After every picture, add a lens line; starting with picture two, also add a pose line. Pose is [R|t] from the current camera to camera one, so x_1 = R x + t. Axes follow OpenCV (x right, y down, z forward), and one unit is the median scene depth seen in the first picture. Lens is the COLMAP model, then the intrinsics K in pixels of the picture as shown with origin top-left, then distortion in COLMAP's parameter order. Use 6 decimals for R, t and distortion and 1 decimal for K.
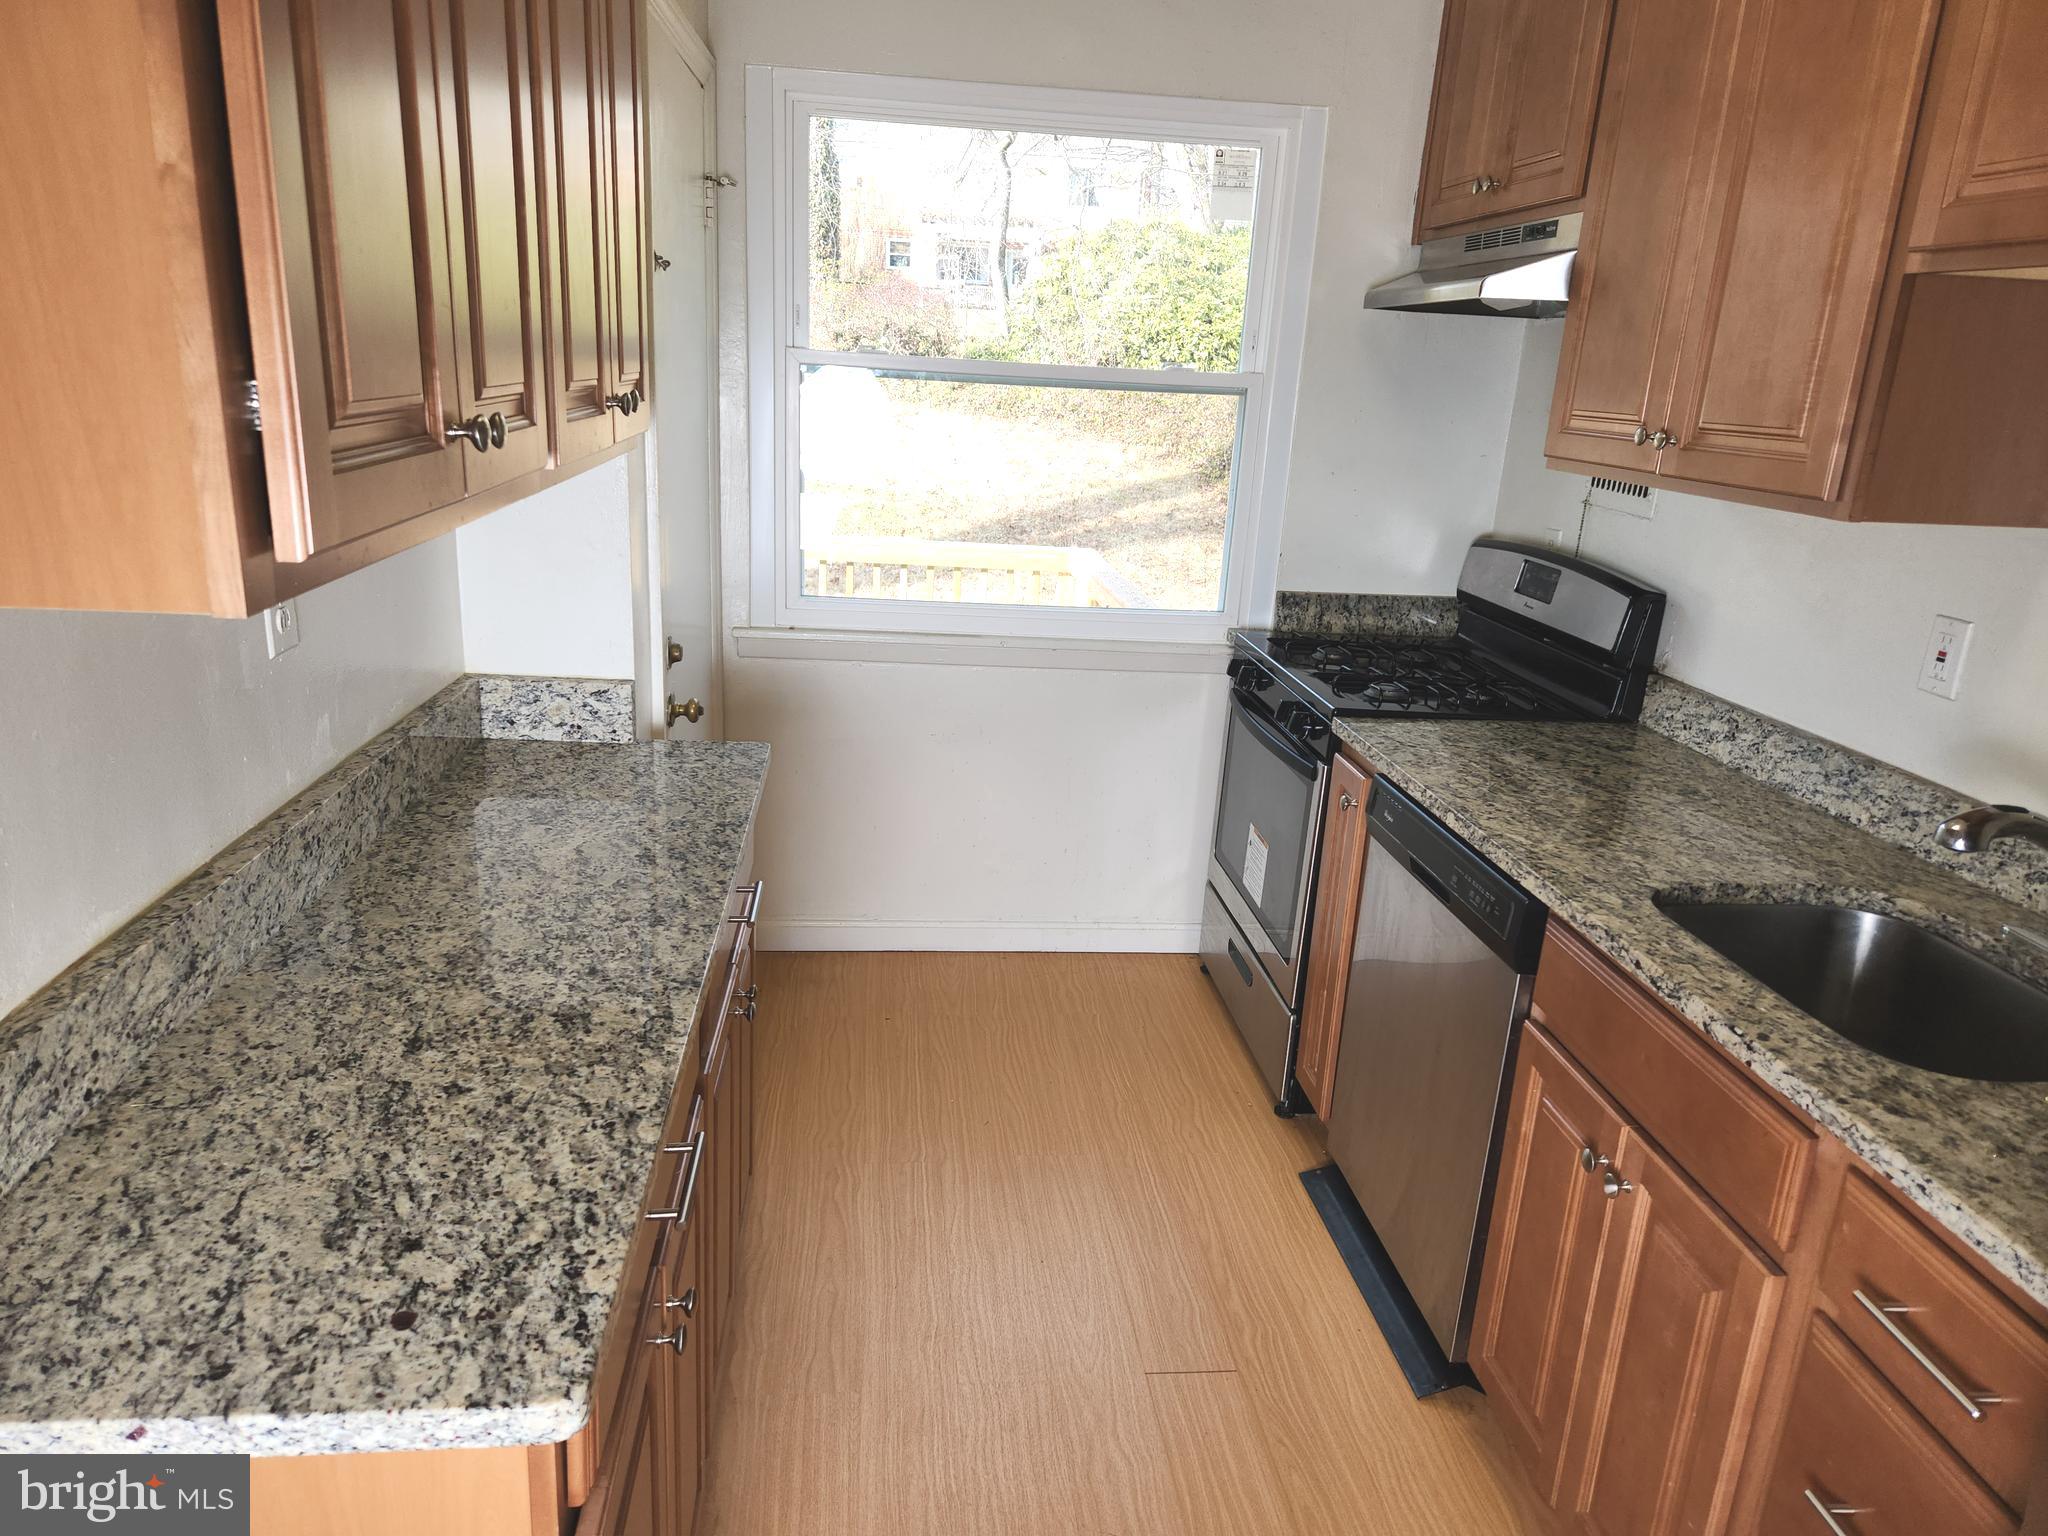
lens RADIAL K [[1371.0, 0, 1014.8], [0, 1371.0, 770.4], [0, 0, 1]] dist [0.094048, -0.083865]
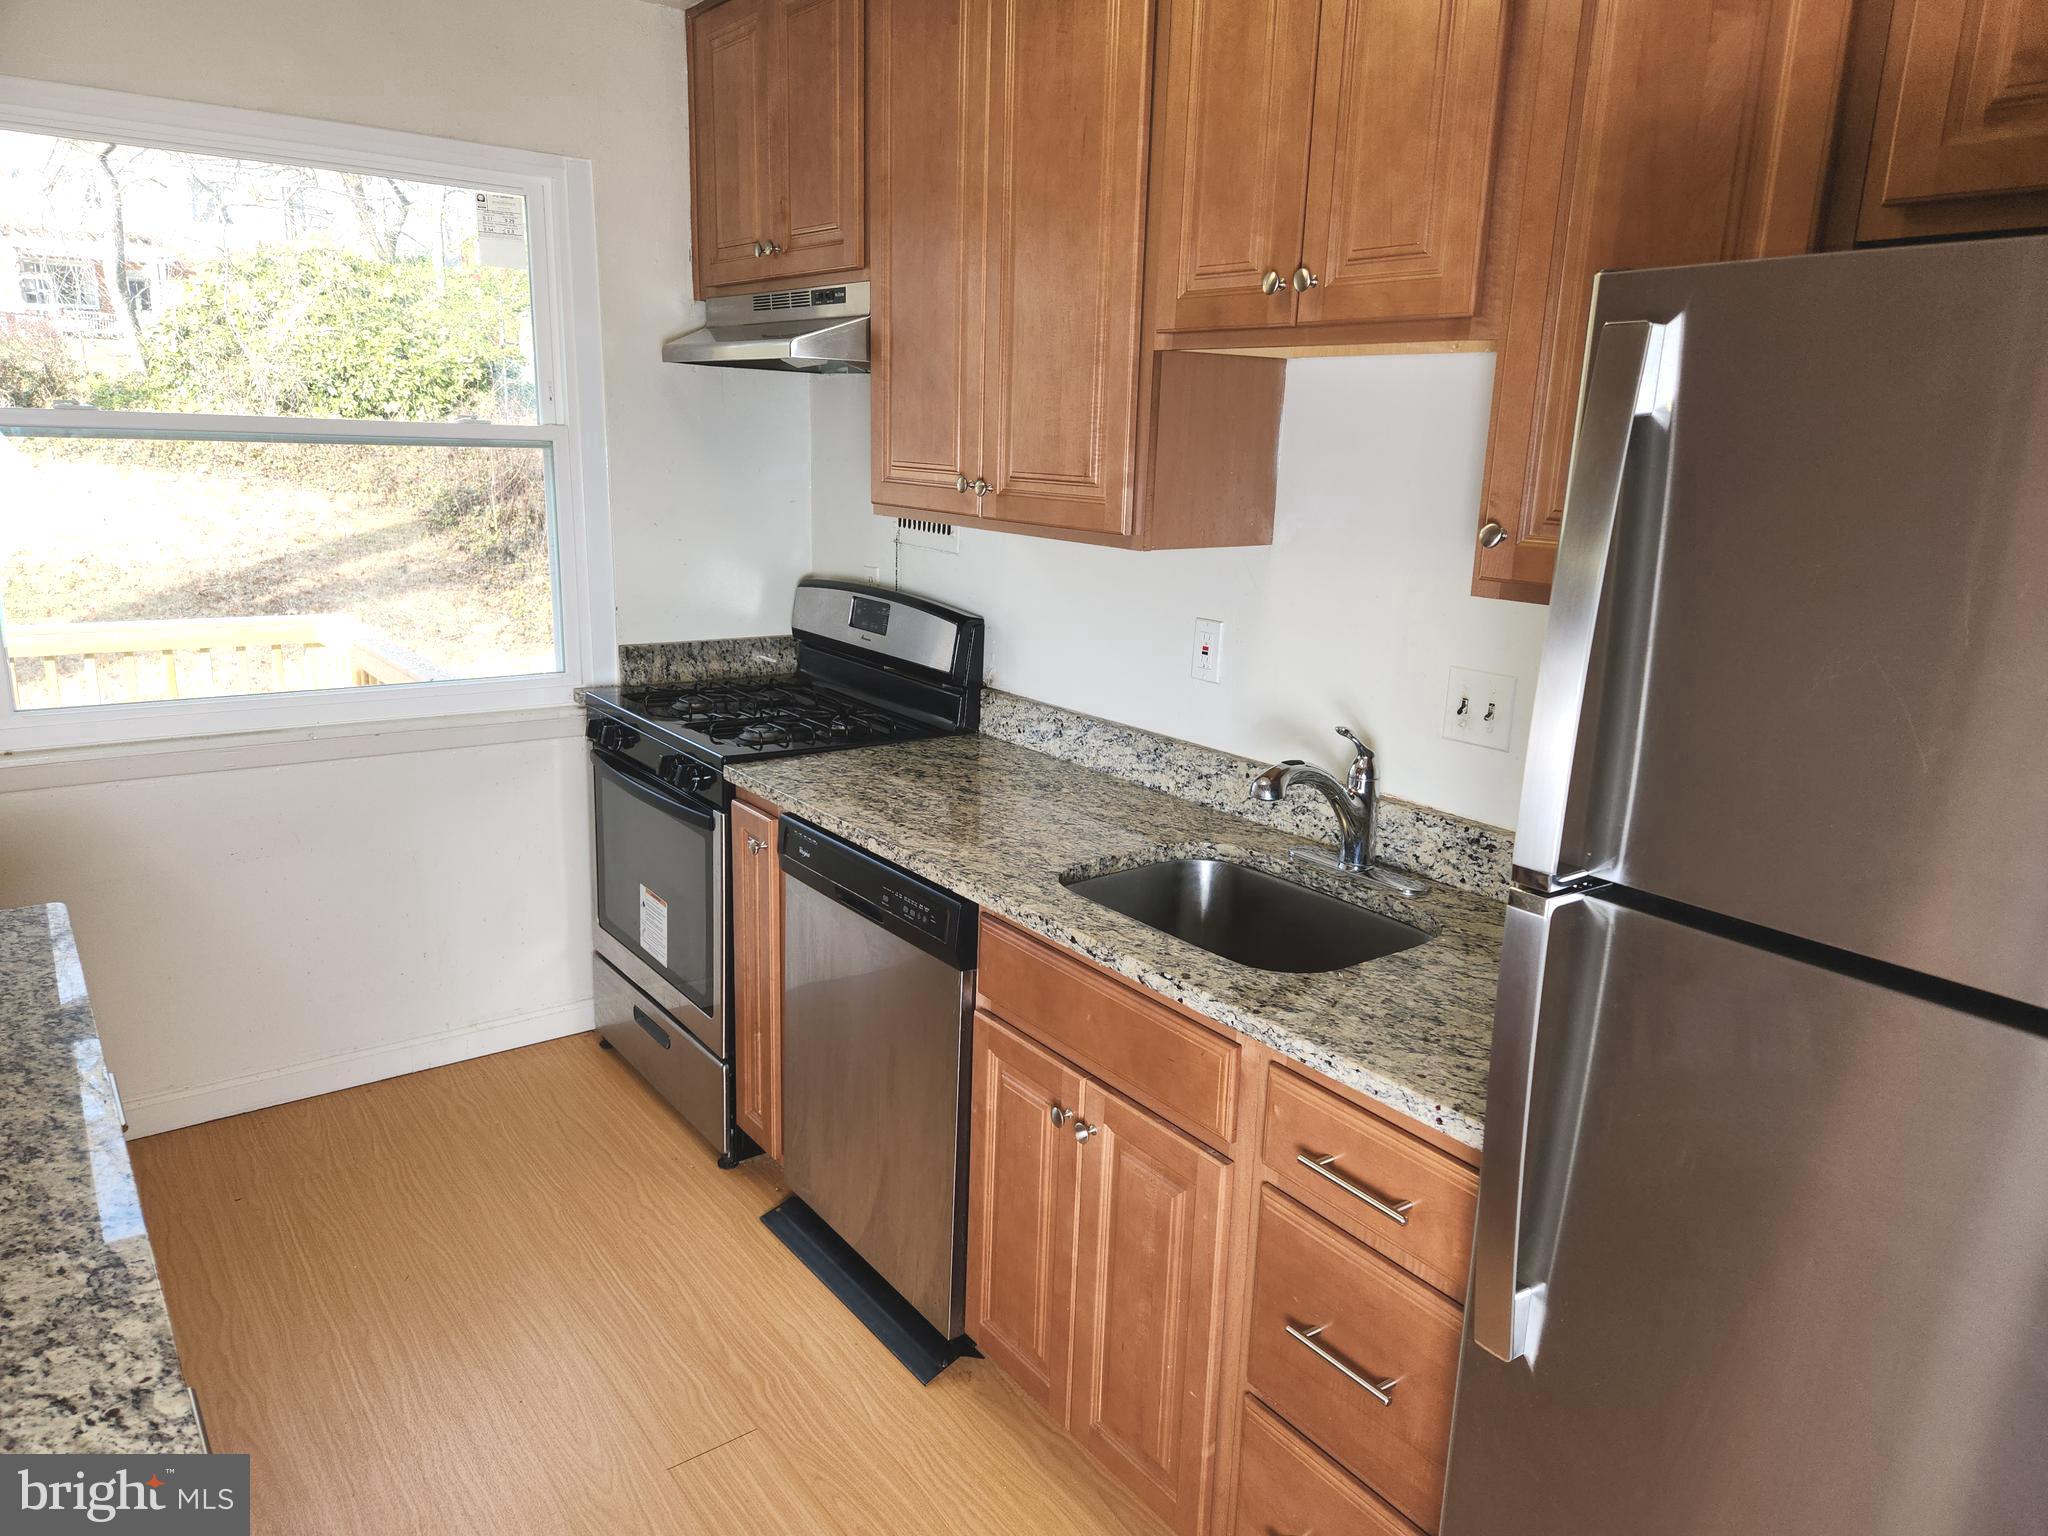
lens RADIAL K [[1376.3, 0, 1031.6], [0, 1376.3, 786.1], [0, 0, 1]] dist [0.096141, -0.093360]
pose [[0.849356, -0.154185, 0.504799, -0.102291], [0.161115, 0.986473, 0.030221, -0.019834], [-0.502630, 0.055663, 0.862708, 0.010892]]
